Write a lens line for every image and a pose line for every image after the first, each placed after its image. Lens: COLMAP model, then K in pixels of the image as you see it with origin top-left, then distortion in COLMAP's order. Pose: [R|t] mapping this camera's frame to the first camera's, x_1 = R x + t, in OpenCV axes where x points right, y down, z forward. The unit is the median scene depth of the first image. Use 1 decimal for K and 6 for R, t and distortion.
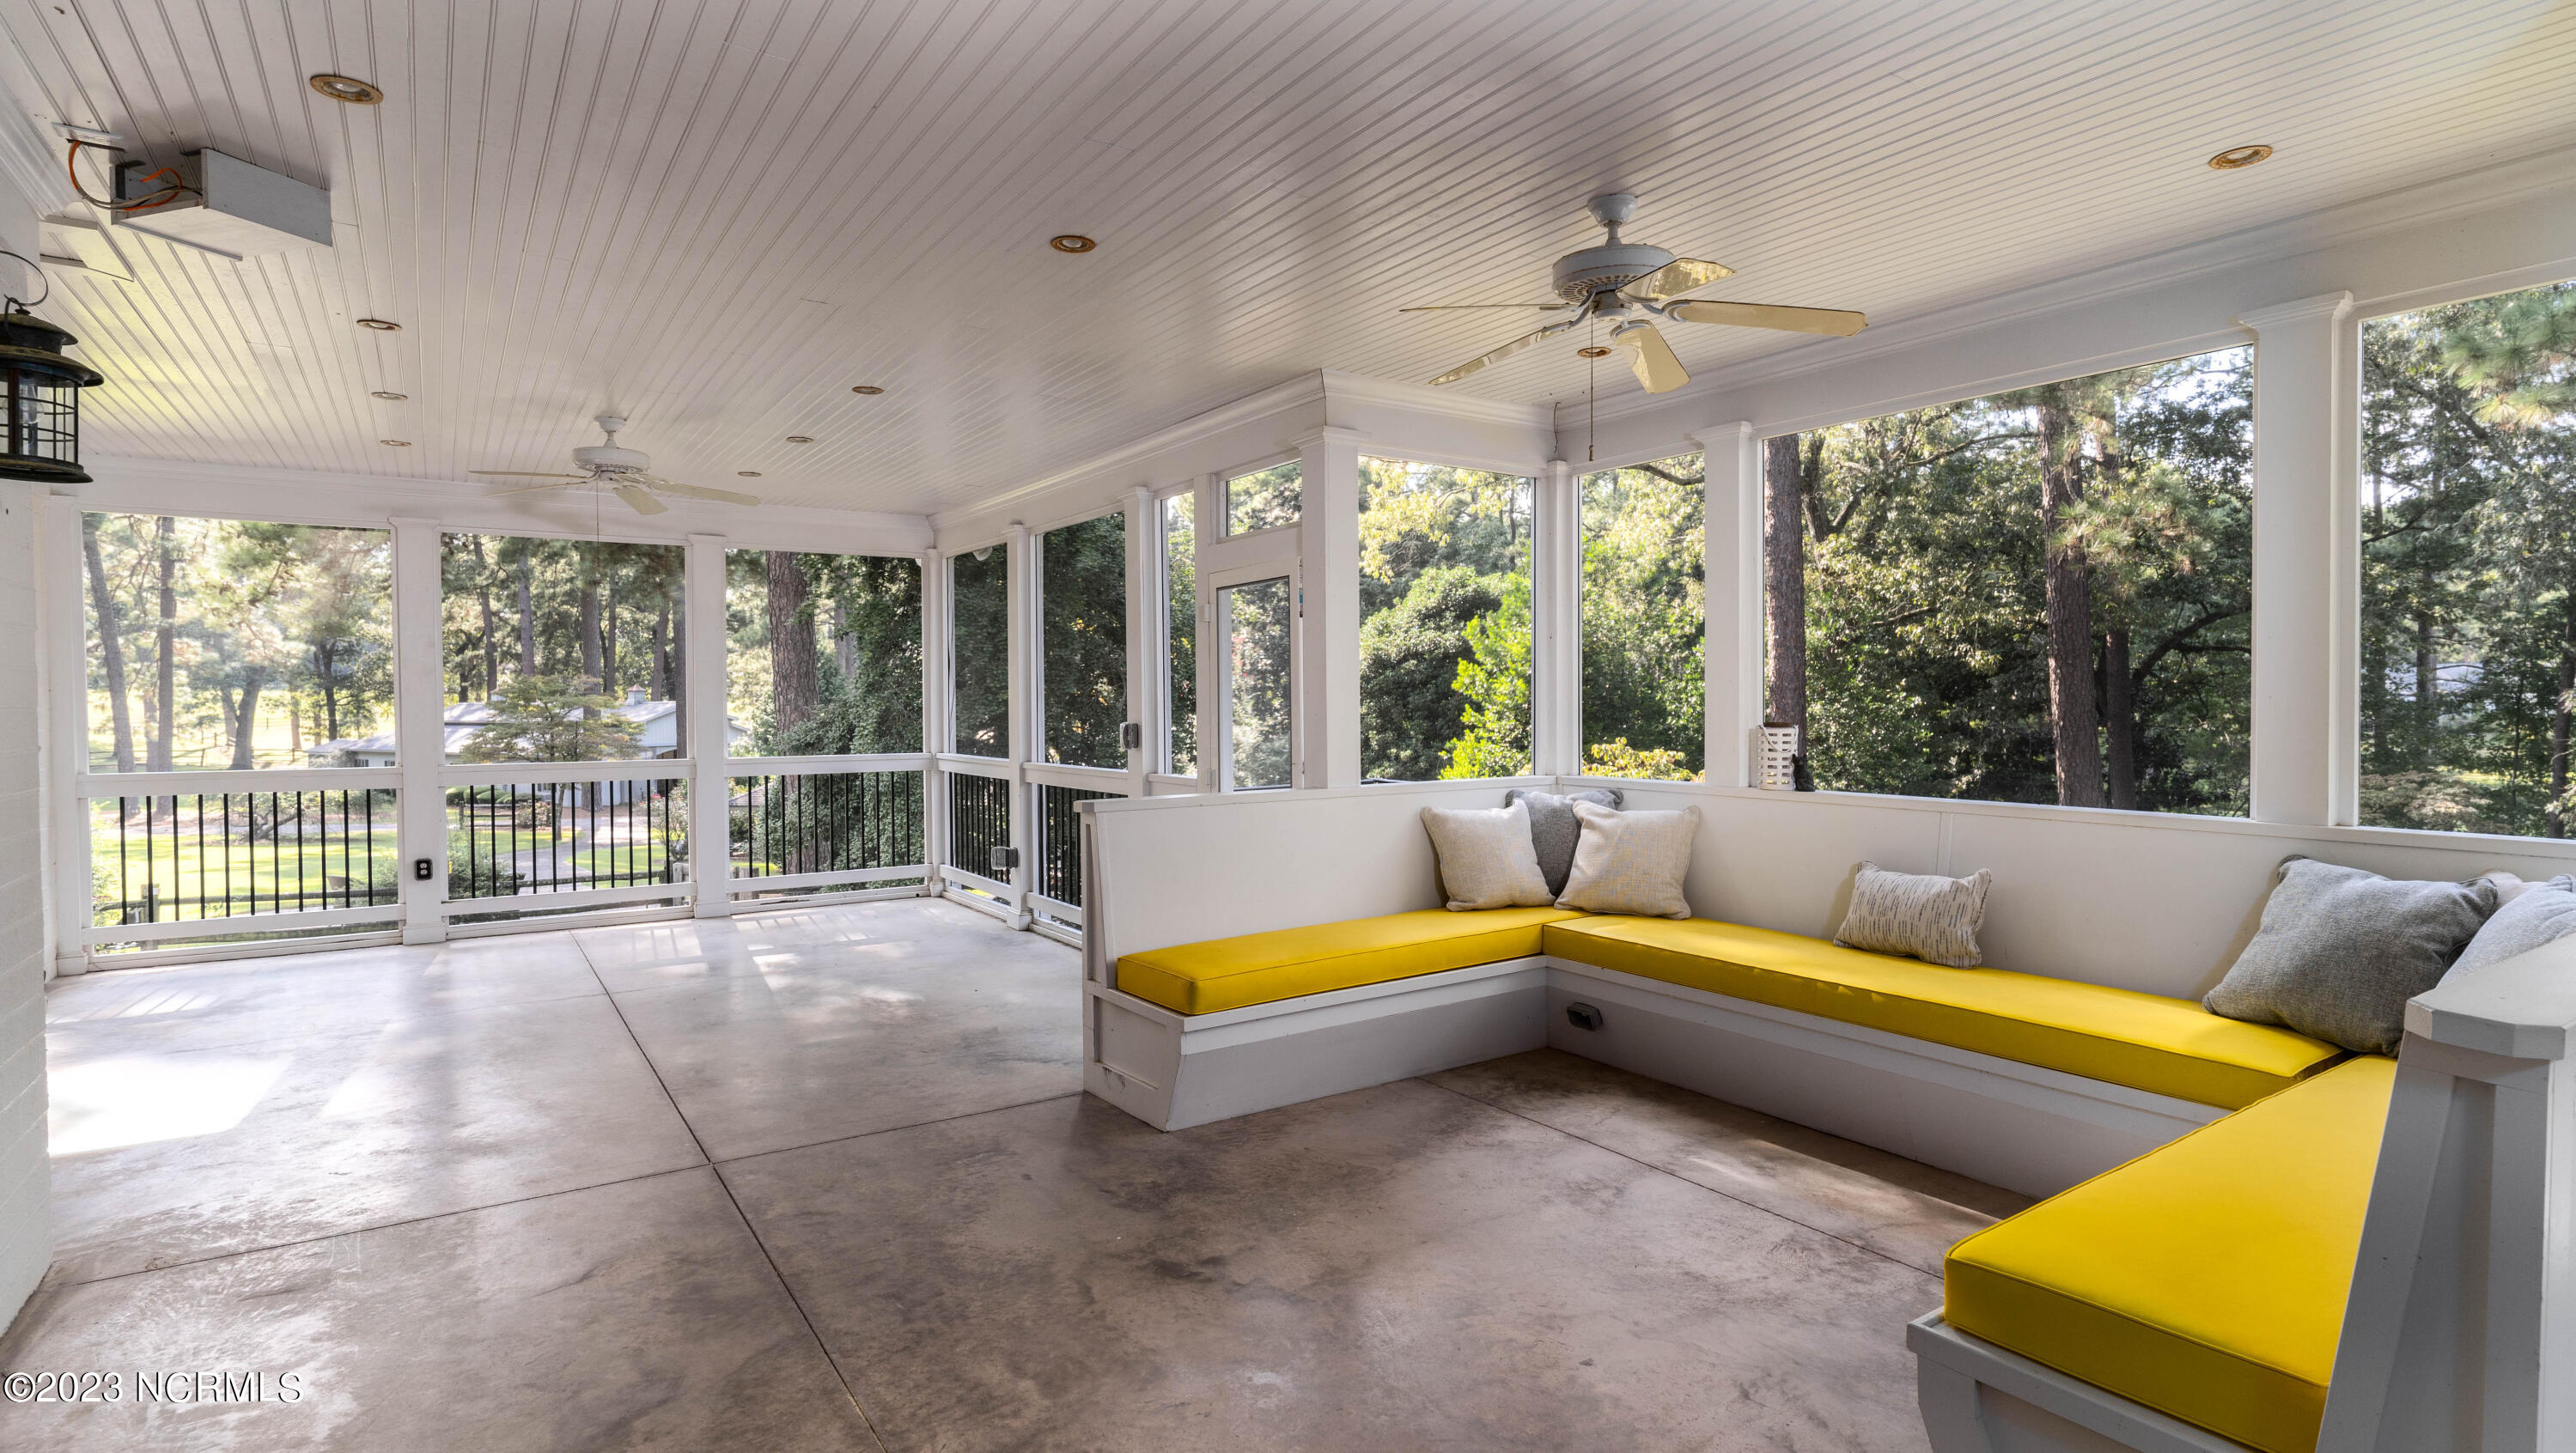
lens RADIAL K [[1311.5, 0, 1281.0], [0, 1311.5, 721.5], [0, 0, 1]] dist [0.024096, 0.000199]
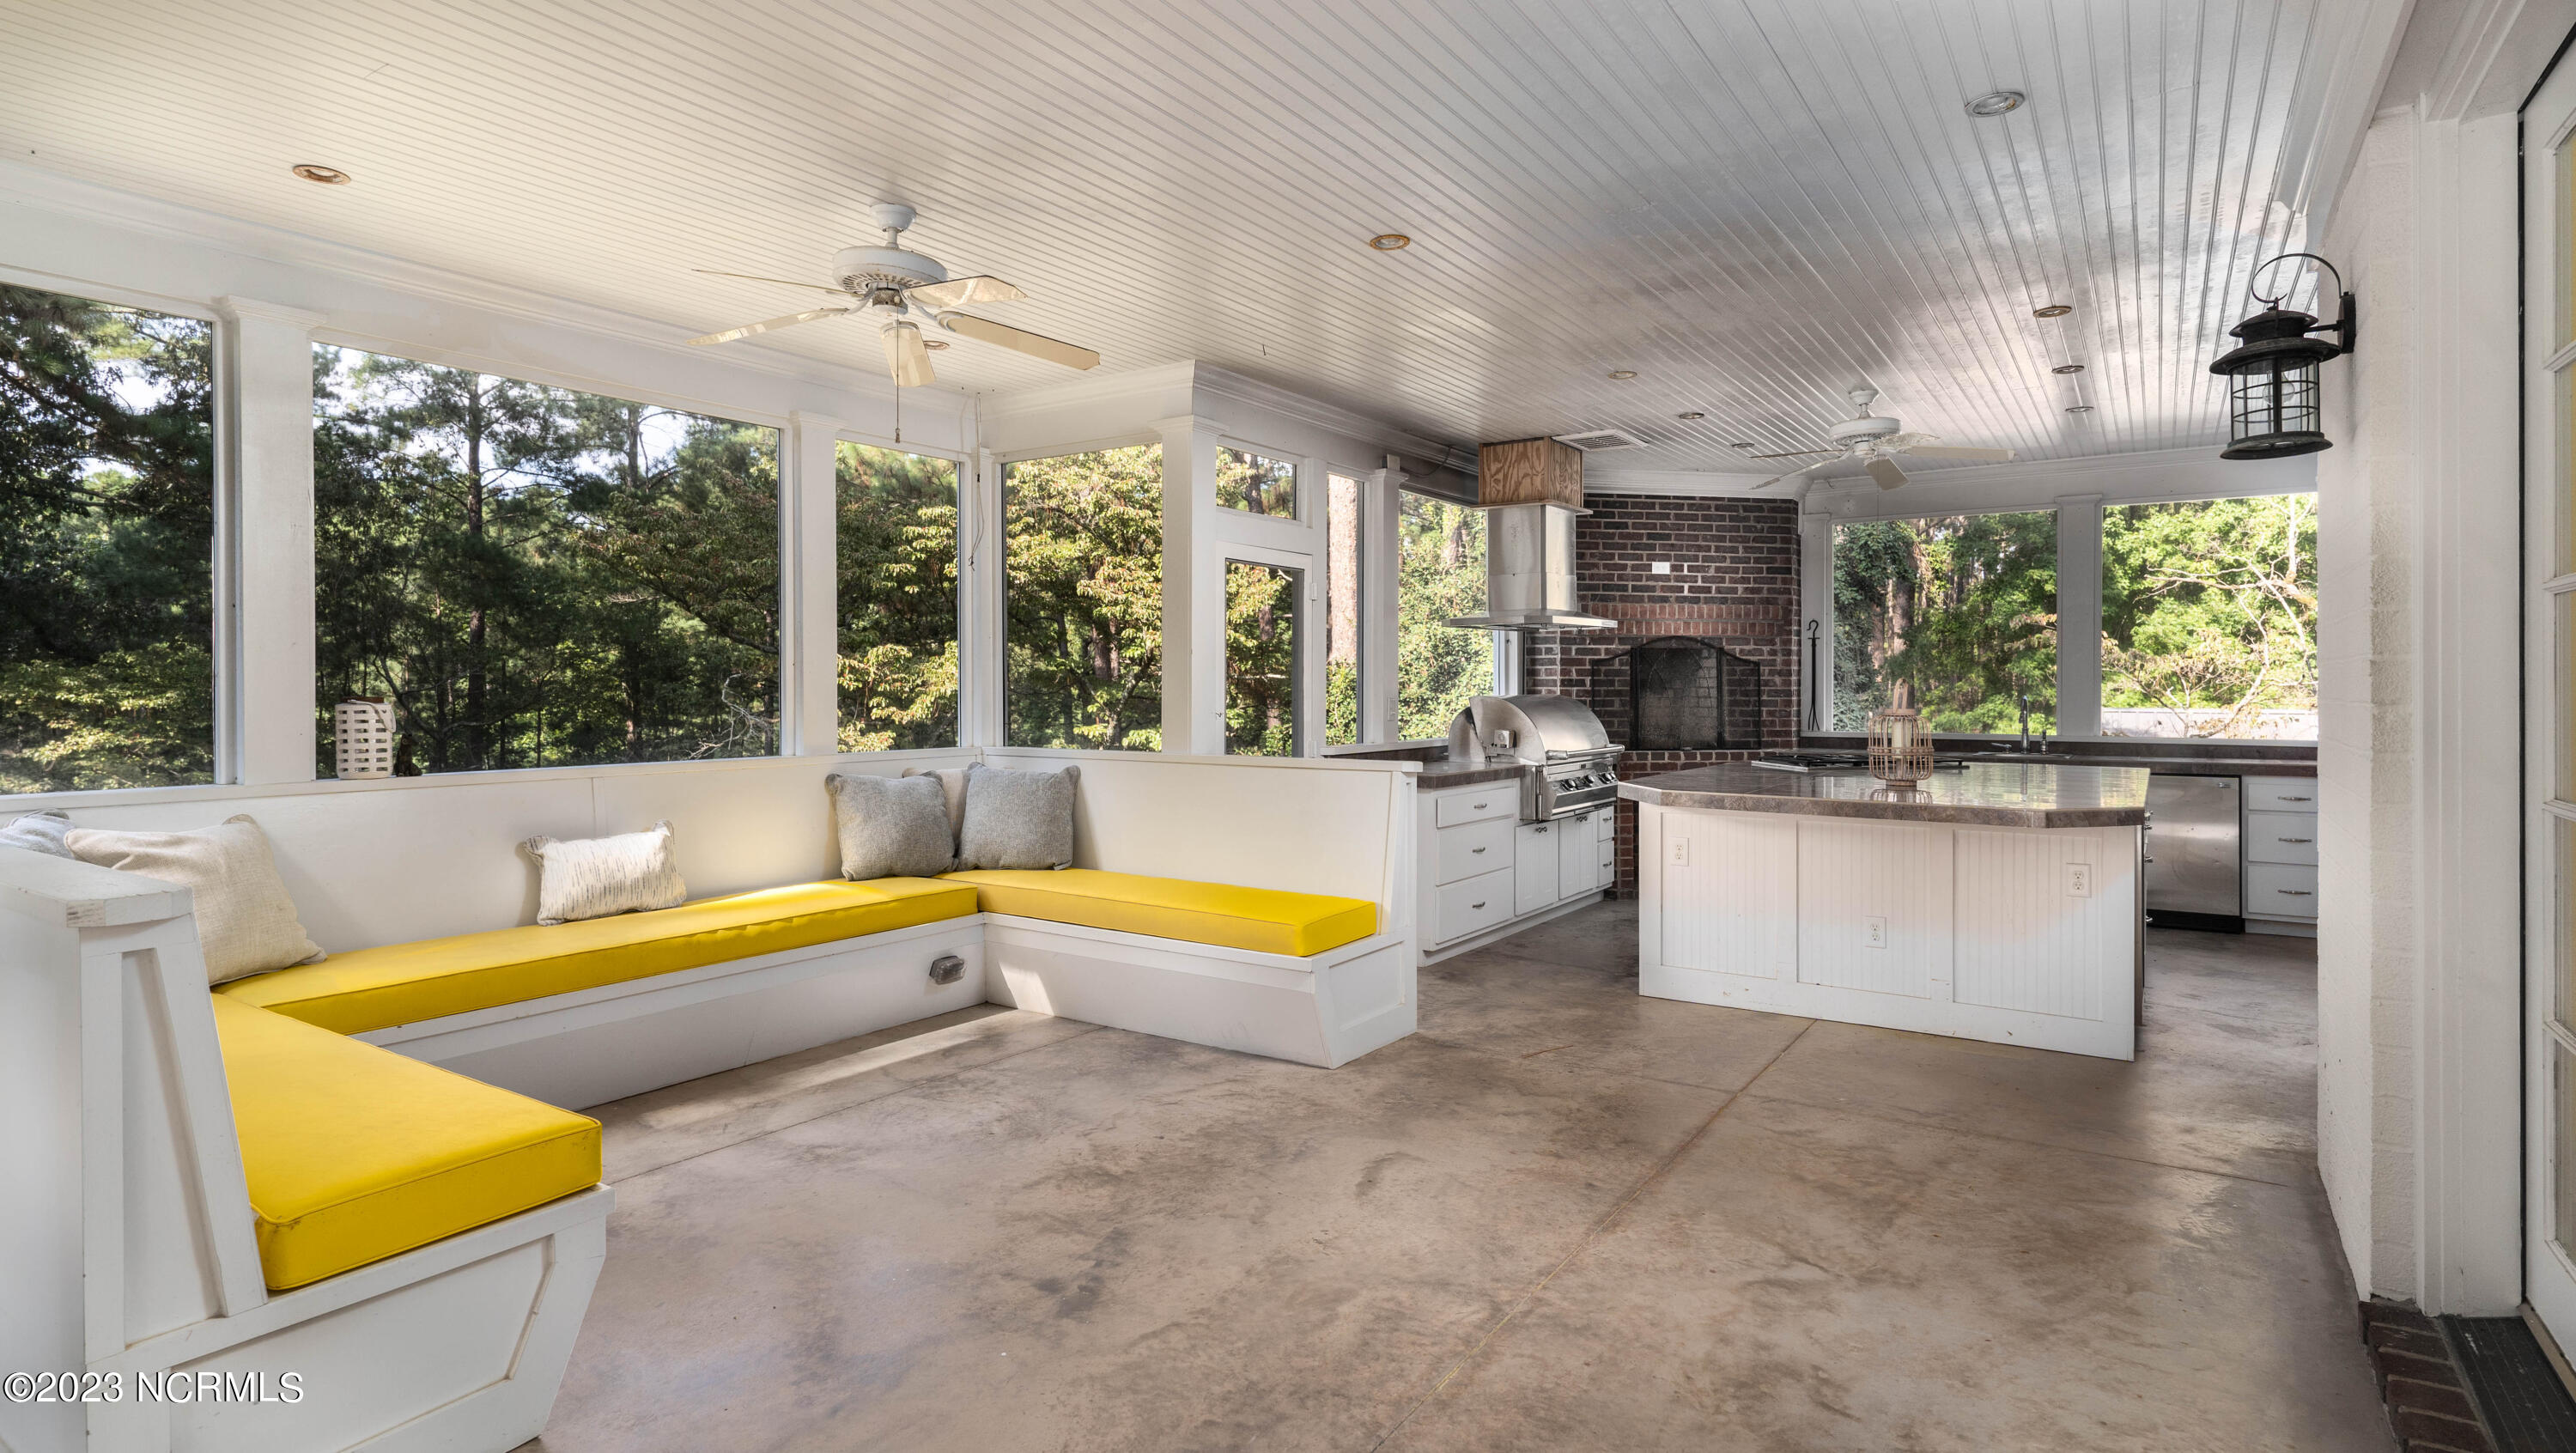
lens RADIAL K [[1311.8, 0, 1285.5], [0, 1311.8, 701.6], [0, 0, 1]] dist [0.024096, 0.000199]
pose [[-0.404662, -0.001230, 0.914465, -0.987067], [0.013852, 0.999876, 0.007475, 0.003067], [-0.914361, 0.015692, -0.404595, 1.264065]]
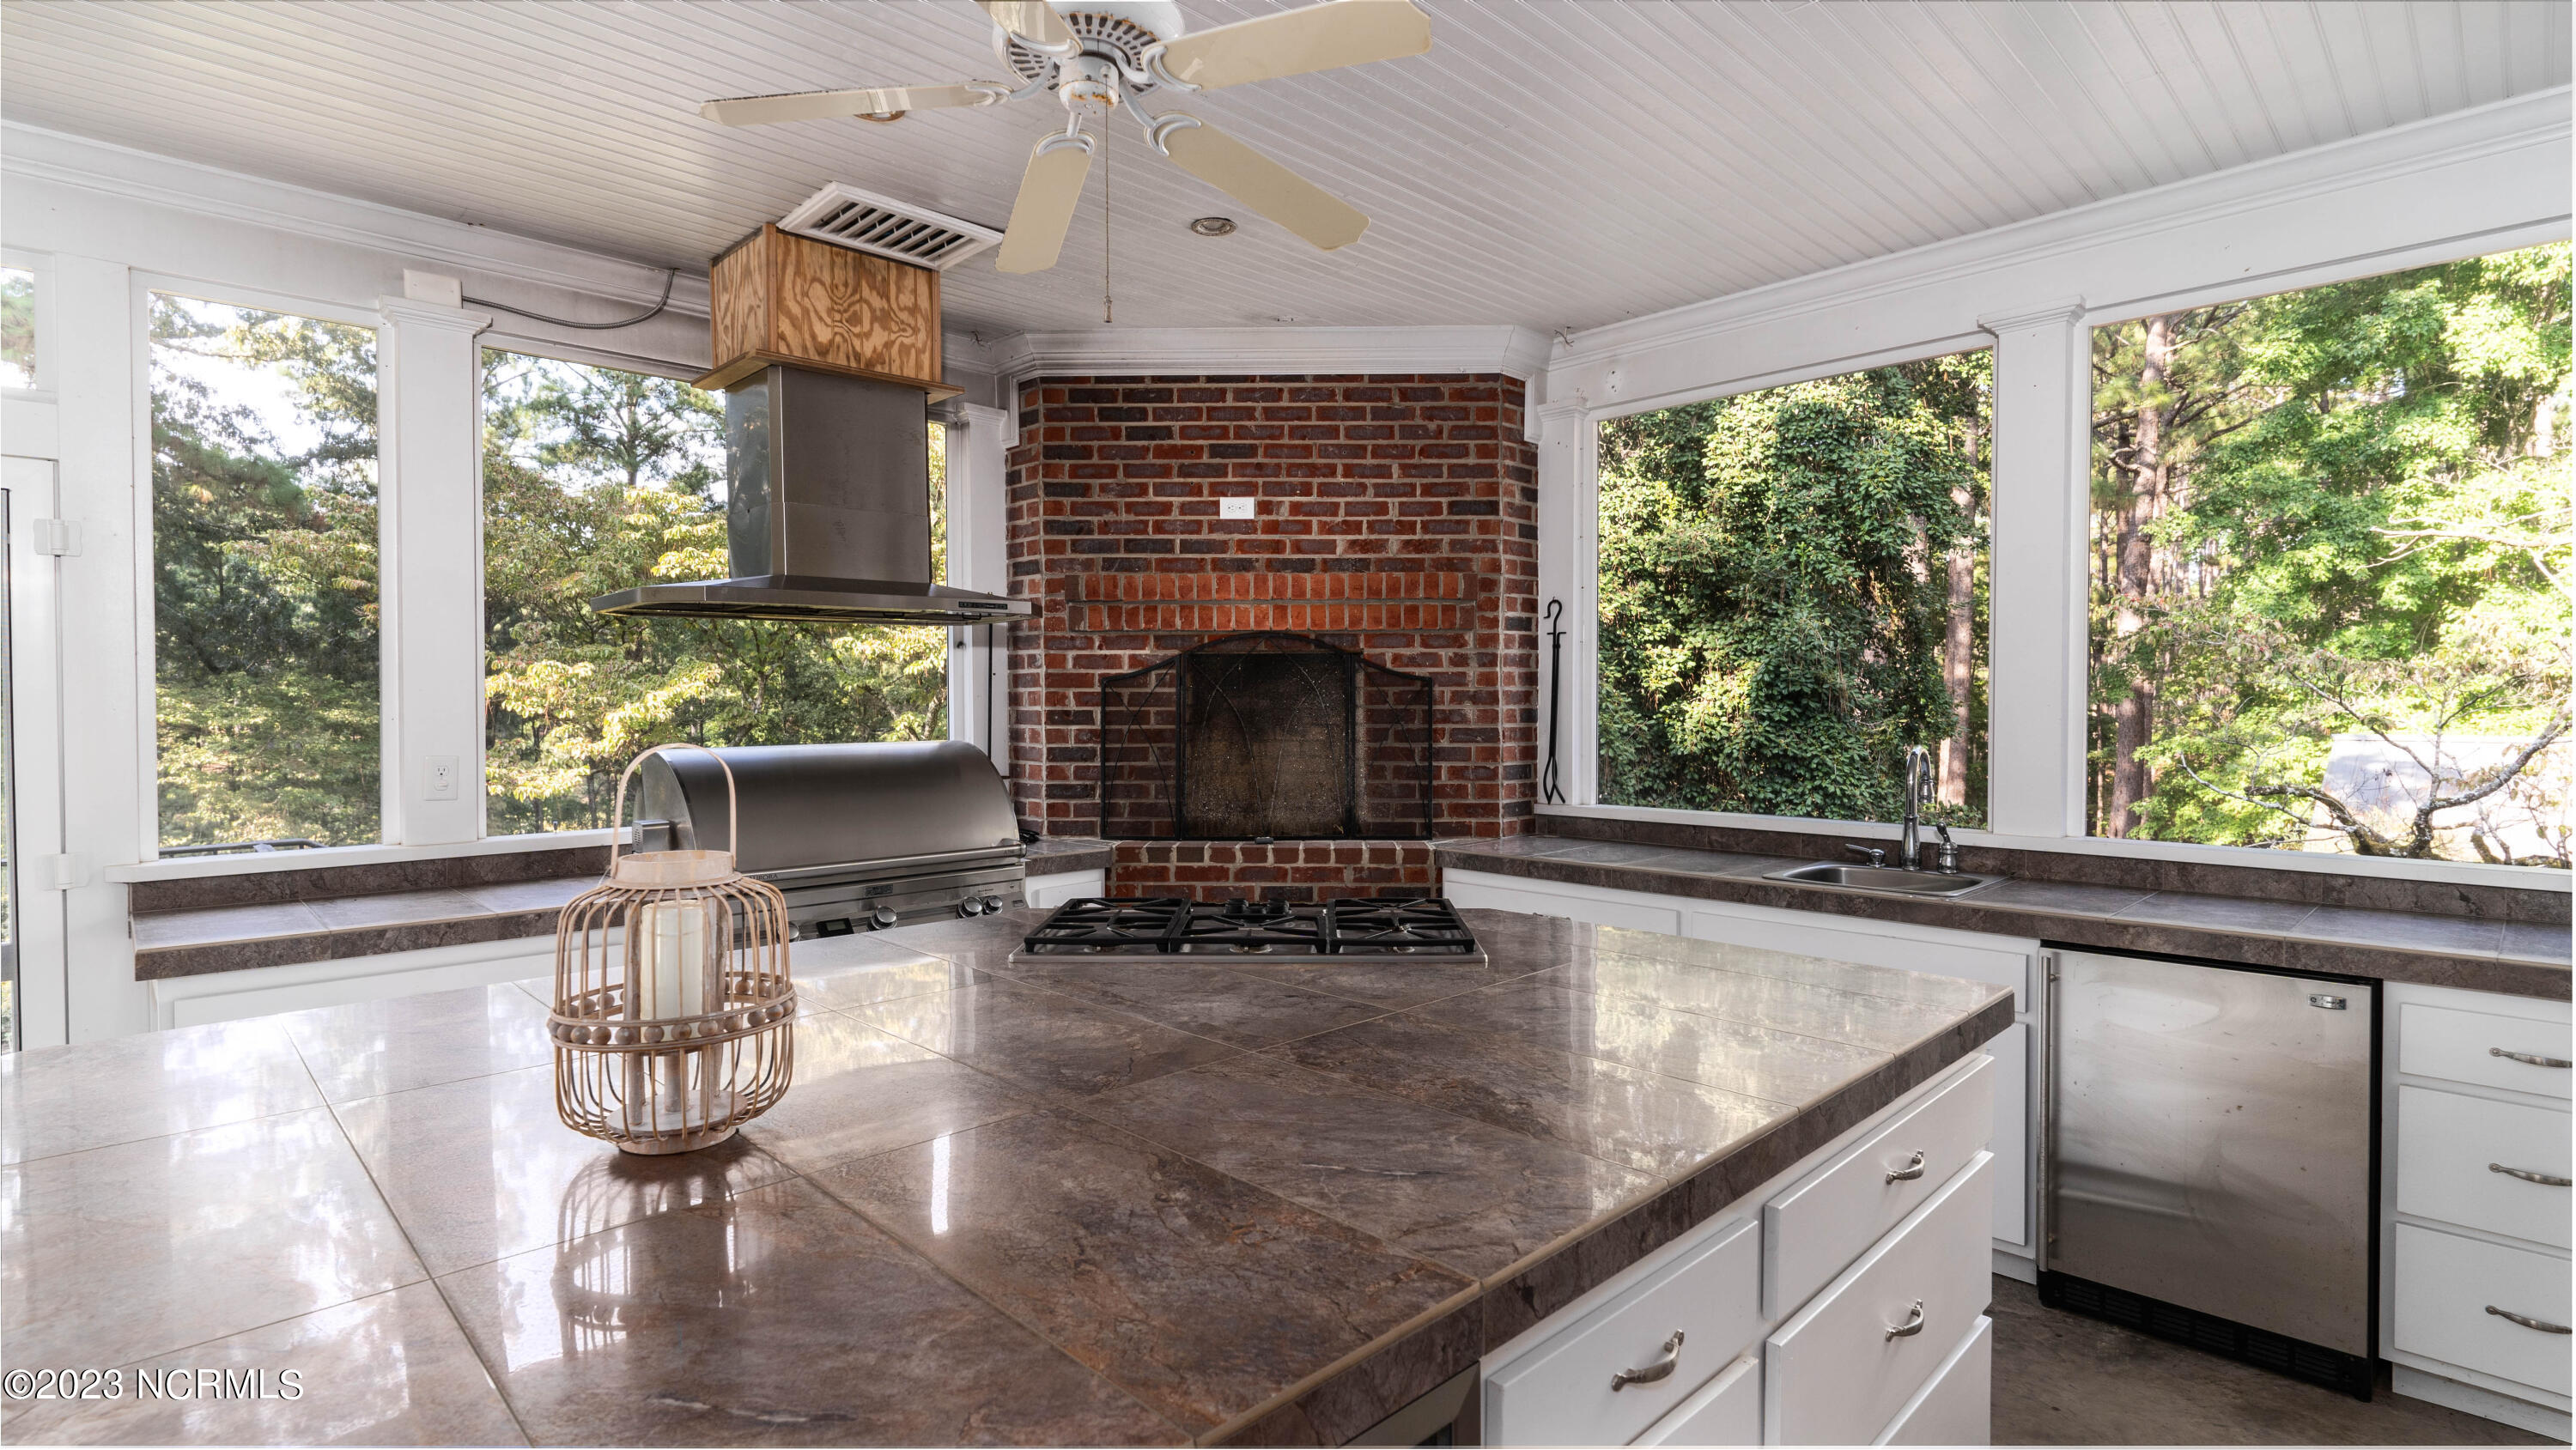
lens RADIAL K [[1217.8, 0, 1280.3], [0, 1217.8, 732.9], [0, 0, 1]] dist [0.003351, 0.000345]
pose [[-0.195462, -0.016966, 0.980564, -0.763561], [0.015039, 0.999681, 0.020295, -0.001650], [-0.980596, 0.018714, -0.195145, 0.820251]]
